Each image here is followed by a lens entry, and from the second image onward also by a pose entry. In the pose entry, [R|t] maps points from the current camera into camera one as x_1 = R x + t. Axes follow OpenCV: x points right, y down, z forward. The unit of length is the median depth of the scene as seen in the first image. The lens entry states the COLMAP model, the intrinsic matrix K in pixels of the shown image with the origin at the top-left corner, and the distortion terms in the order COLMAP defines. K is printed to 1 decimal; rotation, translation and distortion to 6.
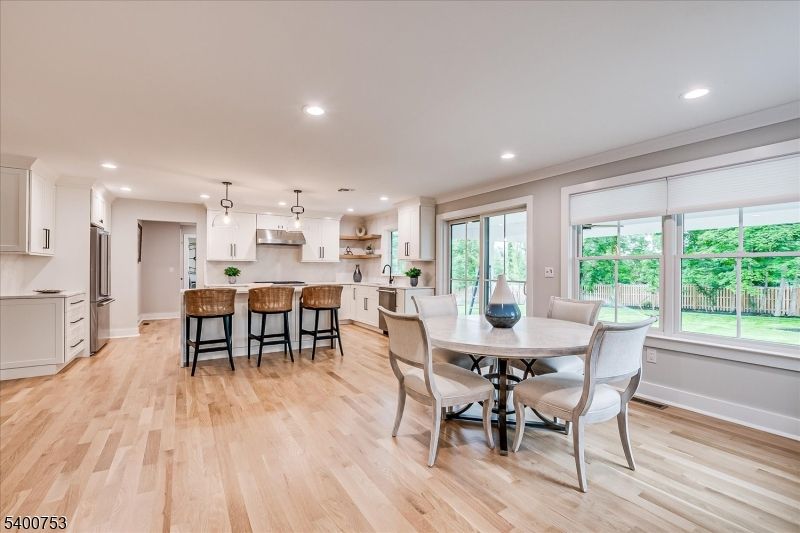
lens RADIAL K [[348.3, 0, 396.7], [0, 348.3, 268.8], [0, 0, 1]] dist [-0.023993, 0.000962]
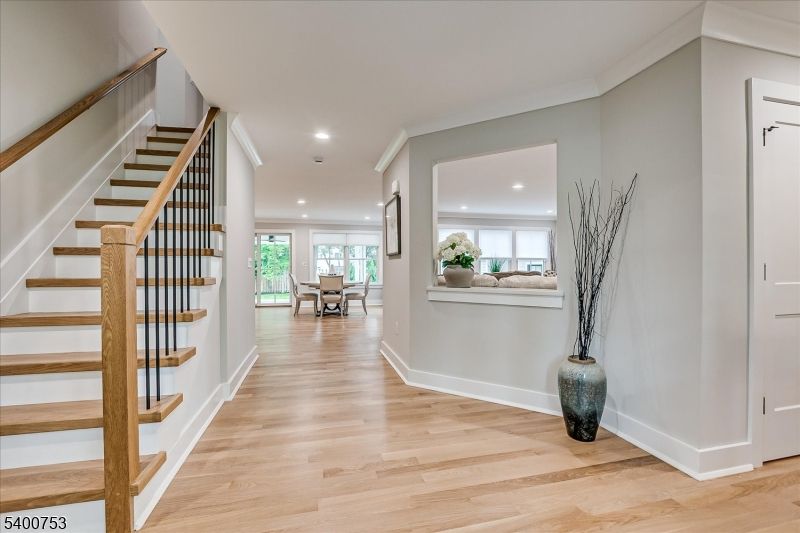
lens RADIAL K [[348.3, 0, 396.7], [0, 348.3, 268.8], [0, 0, 1]] dist [-0.023993, 0.000962]
pose [[0.314764, -0.008171, 0.949135, -1.047567], [0.002839, 0.999967, 0.007667, 0.014815], [-0.949166, 0.000281, 0.314777, -0.211839]]
